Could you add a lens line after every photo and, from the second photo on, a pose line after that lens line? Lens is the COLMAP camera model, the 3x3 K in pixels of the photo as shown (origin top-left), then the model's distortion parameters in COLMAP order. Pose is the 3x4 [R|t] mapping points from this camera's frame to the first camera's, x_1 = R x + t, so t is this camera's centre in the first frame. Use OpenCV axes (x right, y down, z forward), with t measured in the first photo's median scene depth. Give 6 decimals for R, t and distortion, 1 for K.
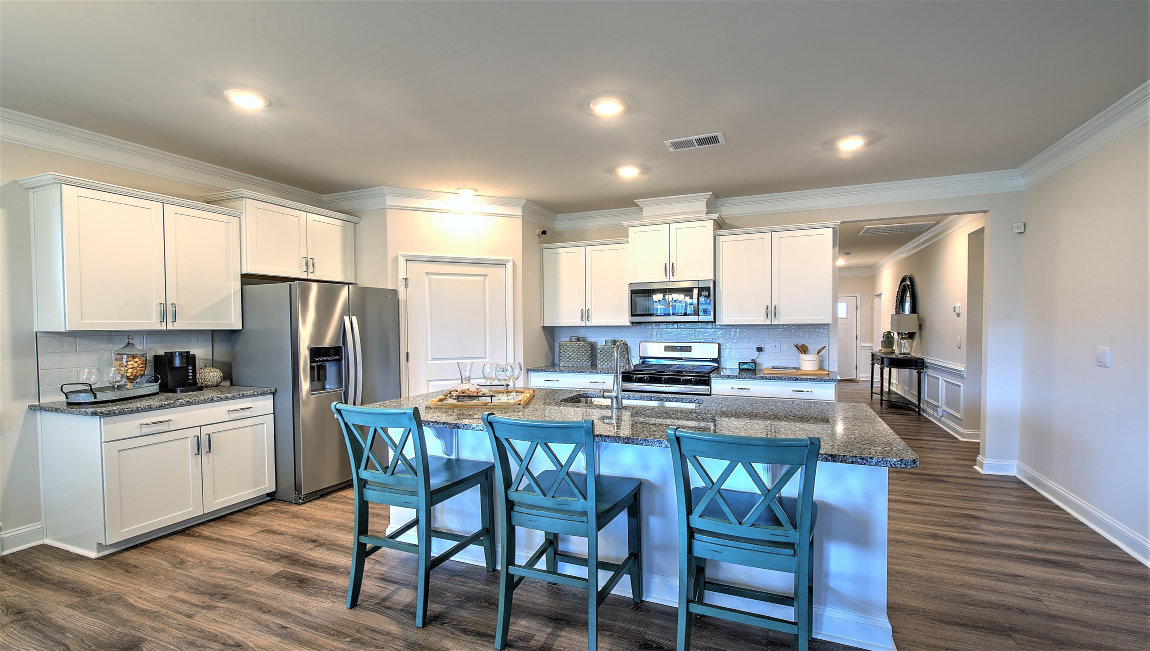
lens RADIAL K [[494.8, 0, 570.8], [0, 494.8, 331.4], [0, 0, 1]] dist [0.003117, -0.002455]
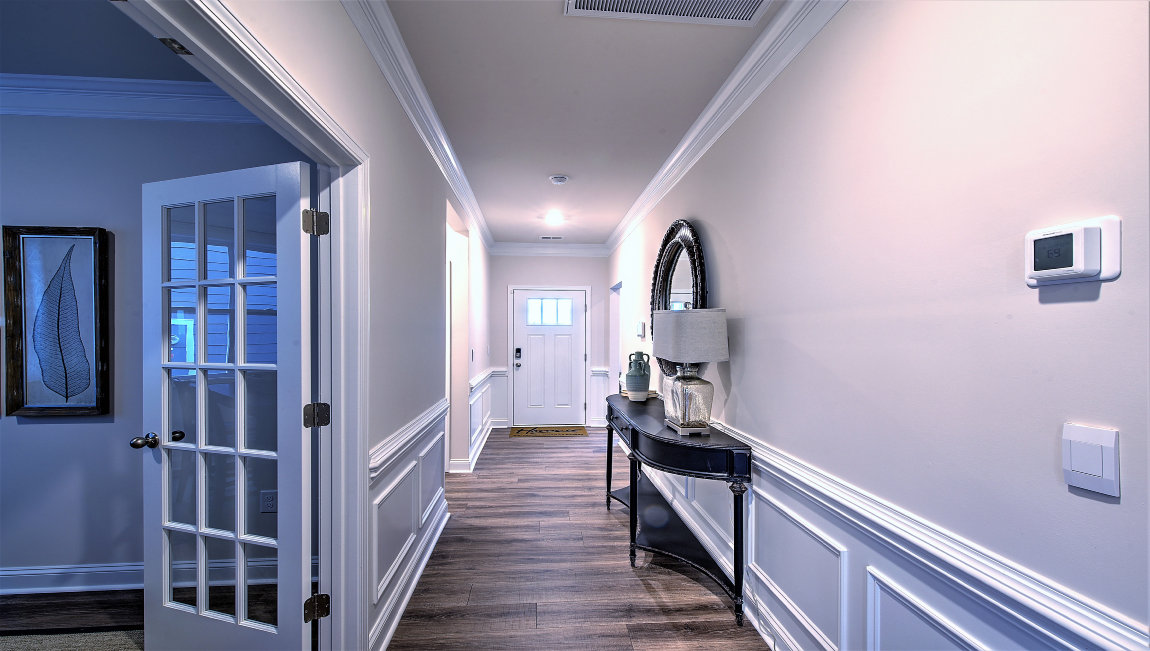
lens RADIAL K [[494.8, 0, 579.2], [0, 494.8, 329.9], [0, 0, 1]] dist [0.003117, -0.002455]
pose [[0.881693, 0.003187, 0.471813, 0.425163], [0.008487, 0.999708, -0.022612, -0.012148], [-0.471748, 0.023941, 0.881409, 0.702242]]
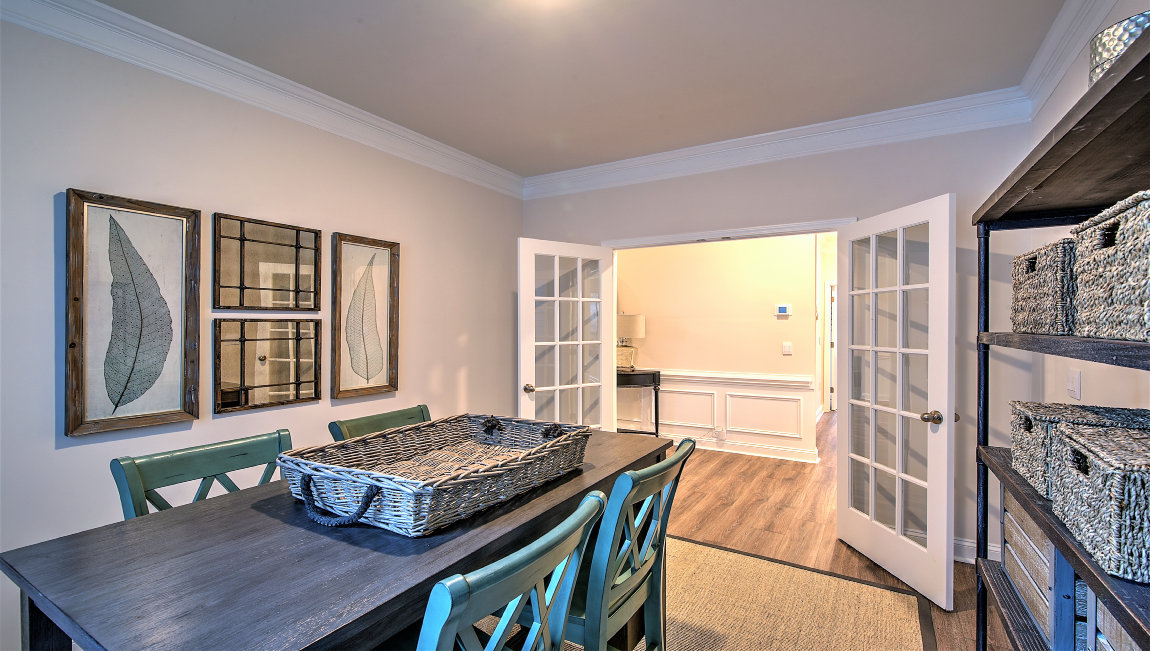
lens RADIAL K [[494.8, 0, 581.8], [0, 494.8, 325.3], [0, 0, 1]] dist [0.003117, -0.002455]
pose [[0.125439, -0.001887, 0.992100, -0.082290], [0.016381, 0.999866, -0.000169, -0.018218], [-0.991966, 0.016272, 0.125453, 0.929137]]
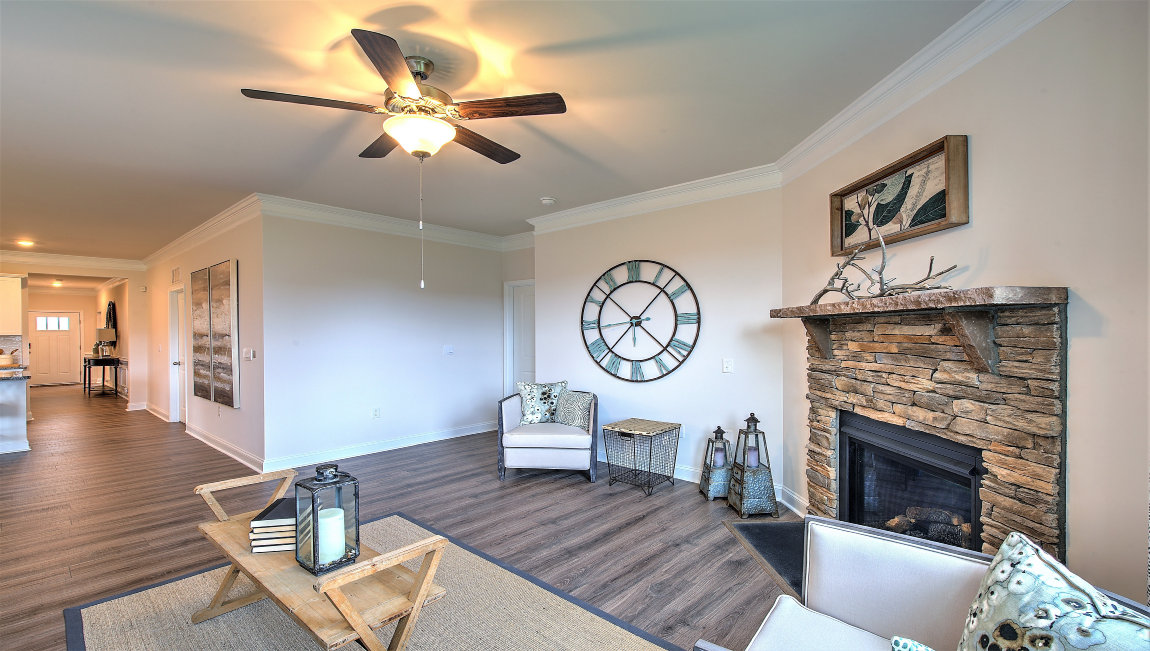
lens RADIAL K [[494.8, 0, 570.3], [0, 494.8, 334.0], [0, 0, 1]] dist [0.003117, -0.002455]
pose [[0.309181, -0.007005, 0.950977, -0.267442], [0.023878, 0.999715, -0.000399, 0.013190], [-0.950703, 0.022831, 0.309261, -0.700338]]
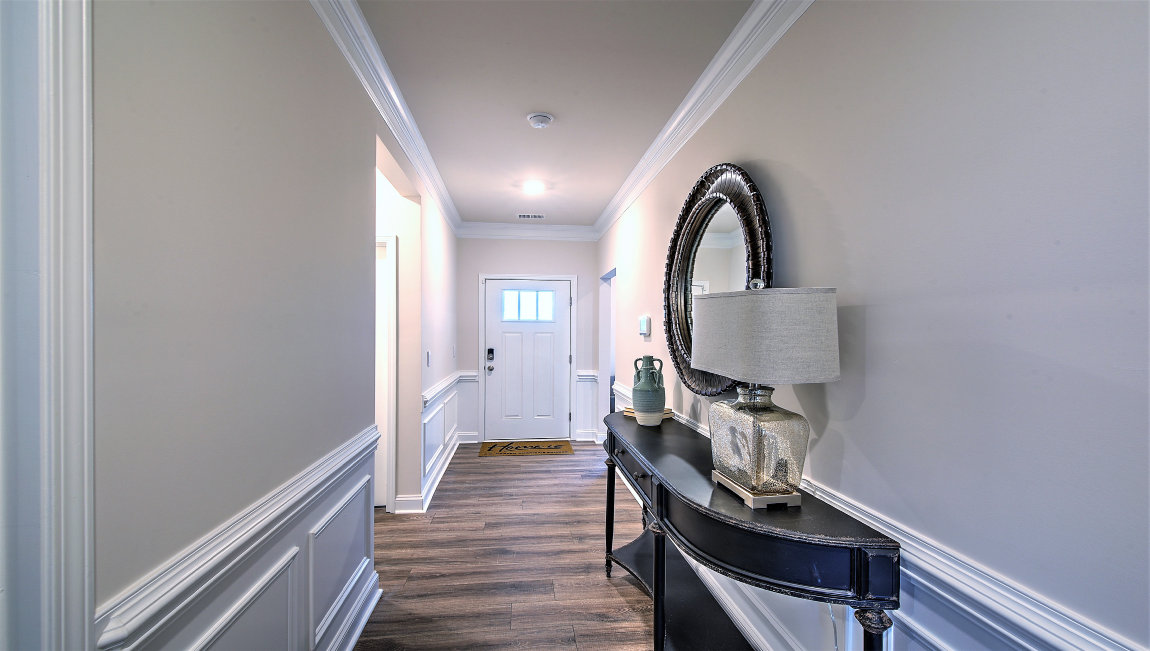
lens RADIAL K [[494.8, 0, 567.5], [0, 494.8, 329.8], [0, 0, 1]] dist [0.003117, -0.002455]
pose [[0.873252, 0.002908, 0.487259, 0.483699], [0.006519, 0.999823, -0.017650, -0.014419], [-0.487224, 0.018590, 0.873079, 0.825242]]
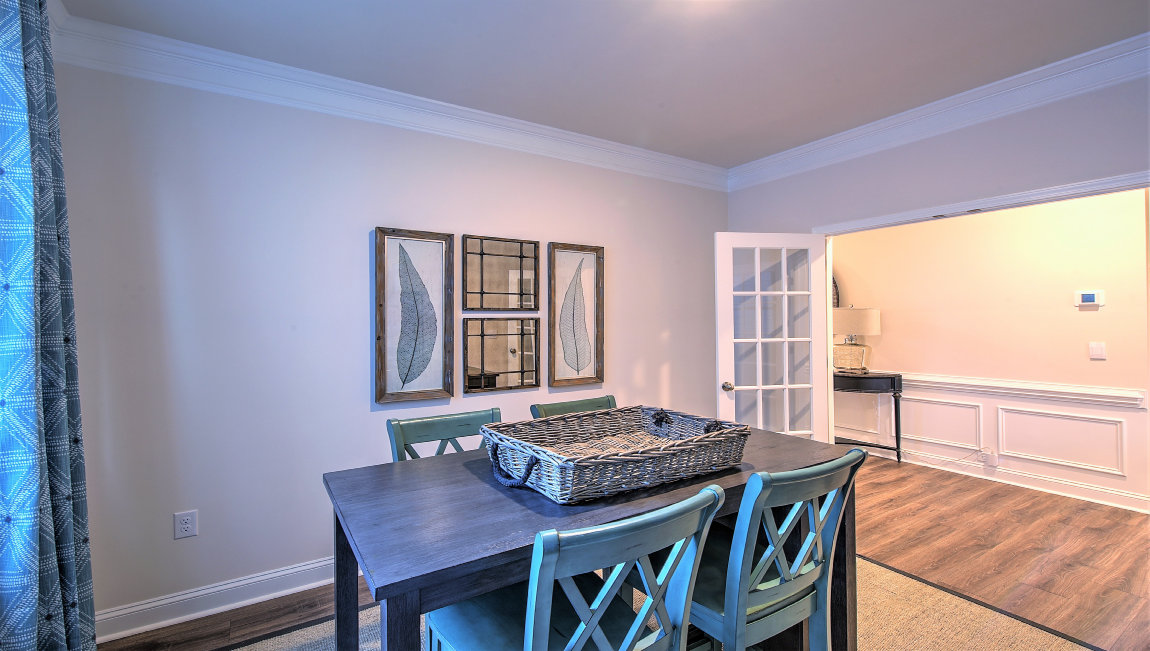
lens RADIAL K [[494.8, 0, 564.8], [0, 494.8, 318.2], [0, 0, 1]] dist [0.003117, -0.002455]
pose [[0.560679, 0.002194, 0.828030, -0.083490], [0.021117, 0.999633, -0.016948, -0.017794], [-0.827764, 0.026988, 0.560427, 0.910582]]
